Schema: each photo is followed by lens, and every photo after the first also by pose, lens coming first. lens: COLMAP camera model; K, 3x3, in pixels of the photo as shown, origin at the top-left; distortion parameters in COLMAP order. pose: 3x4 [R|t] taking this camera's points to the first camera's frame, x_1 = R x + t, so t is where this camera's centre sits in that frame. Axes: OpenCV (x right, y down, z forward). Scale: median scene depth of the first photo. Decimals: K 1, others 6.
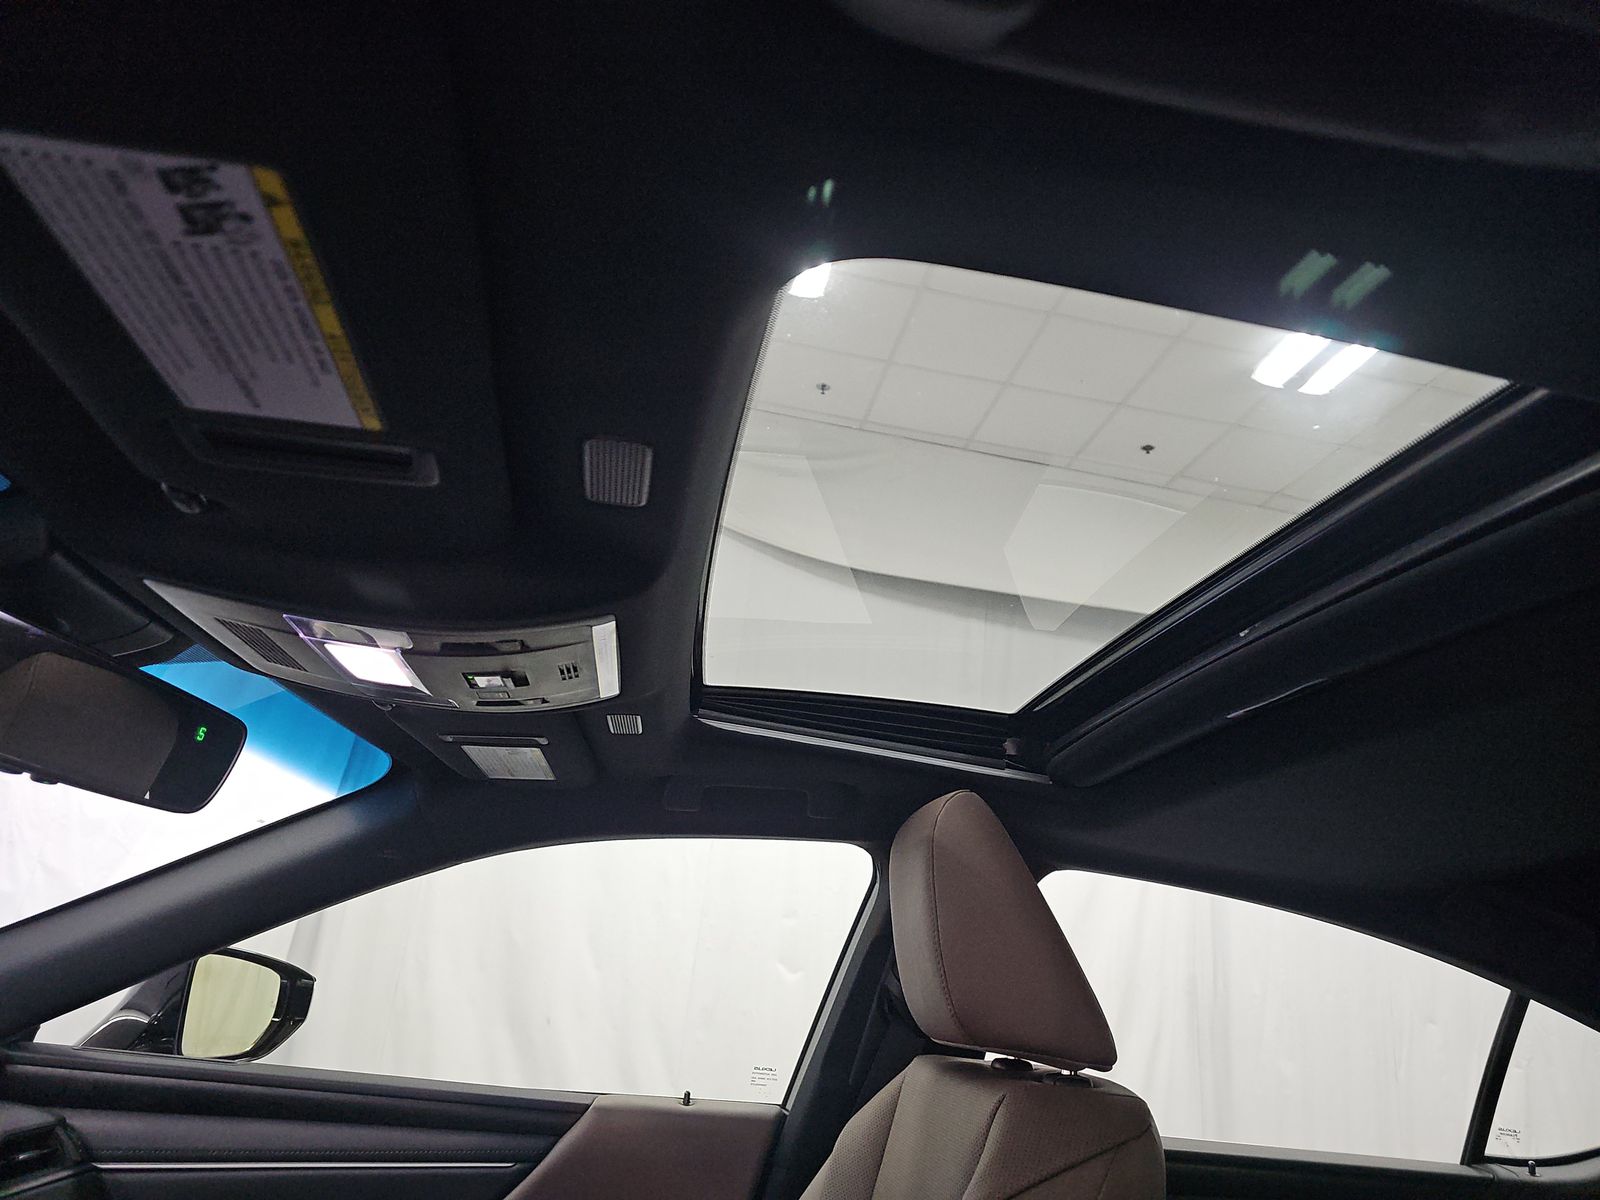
lens RADIAL K [[1055.3, 0, 812.5], [0, 1055.3, 595.7], [0, 0, 1]] dist [0.045270, -0.034014]
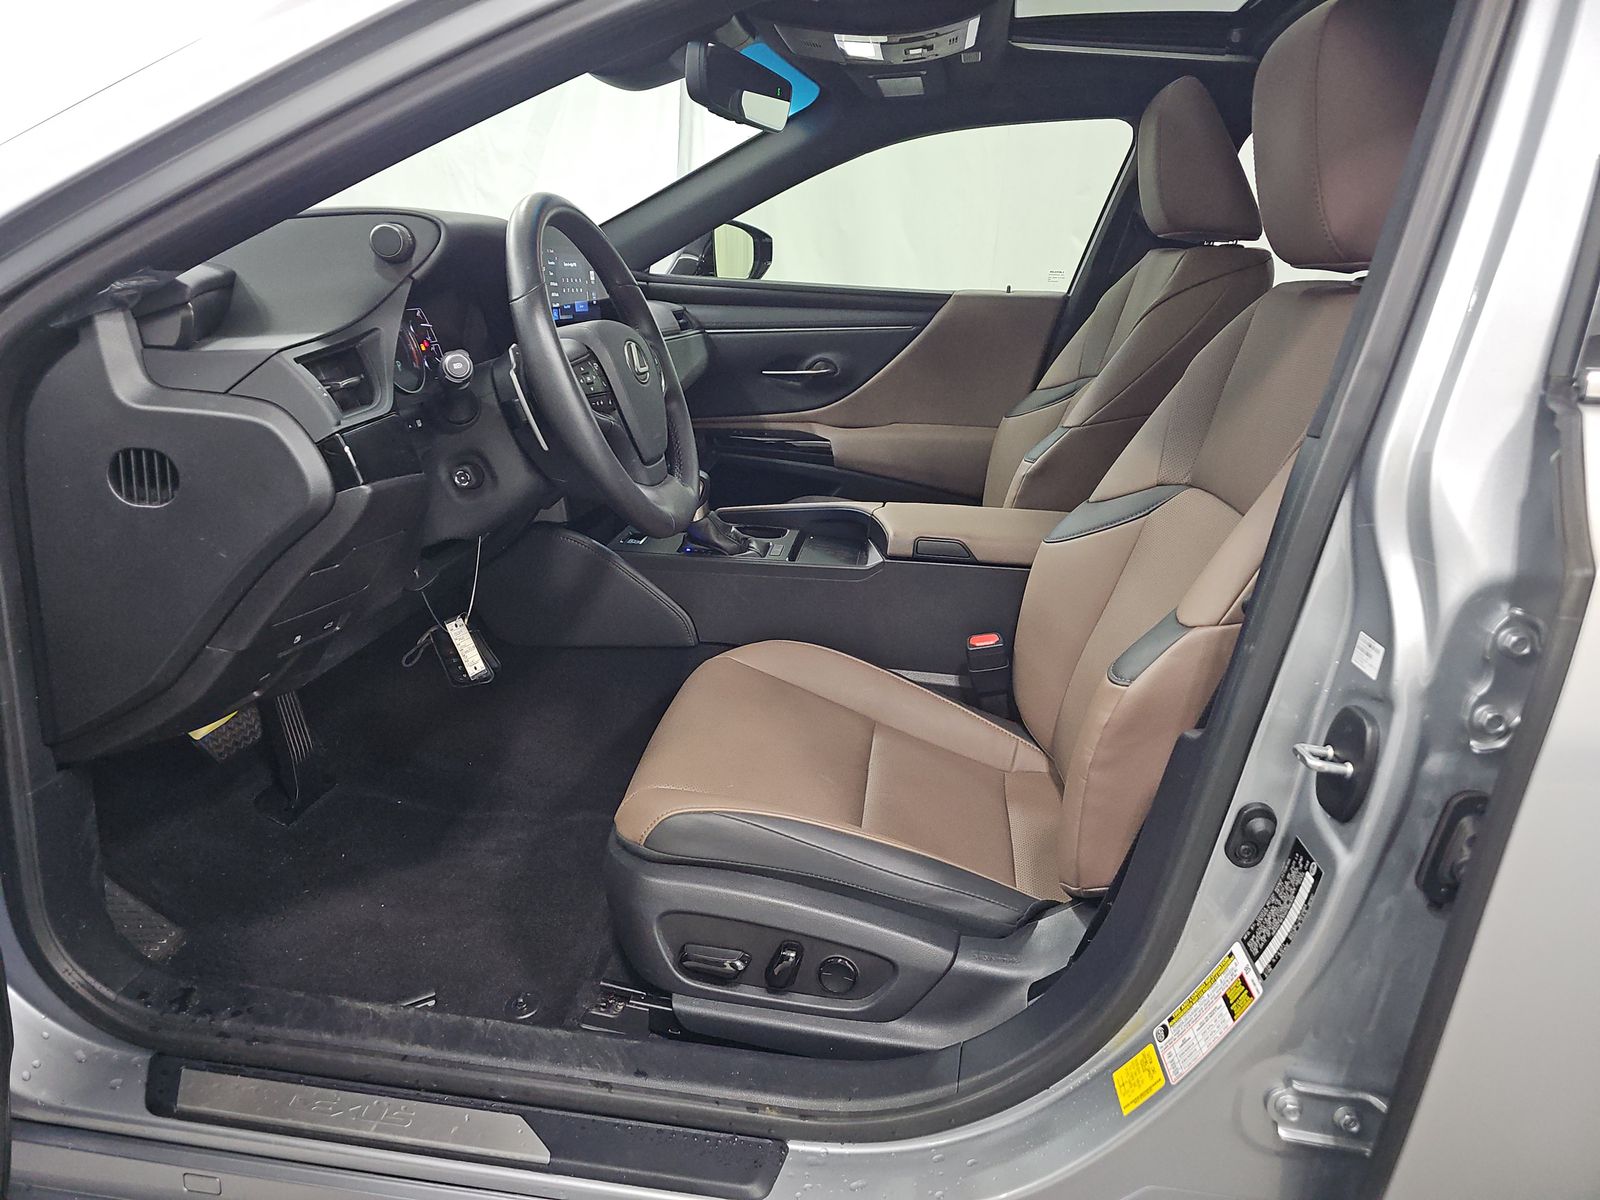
lens RADIAL K [[1055.3, 0, 801.9], [0, 1055.3, 584.5], [0, 0, 1]] dist [0.045270, -0.034014]
pose [[0.962052, 0.025470, -0.271676, 0.036075], [0.139443, 0.809919, 0.569725, -0.155751], [0.234547, -0.585989, 0.775632, -0.672478]]
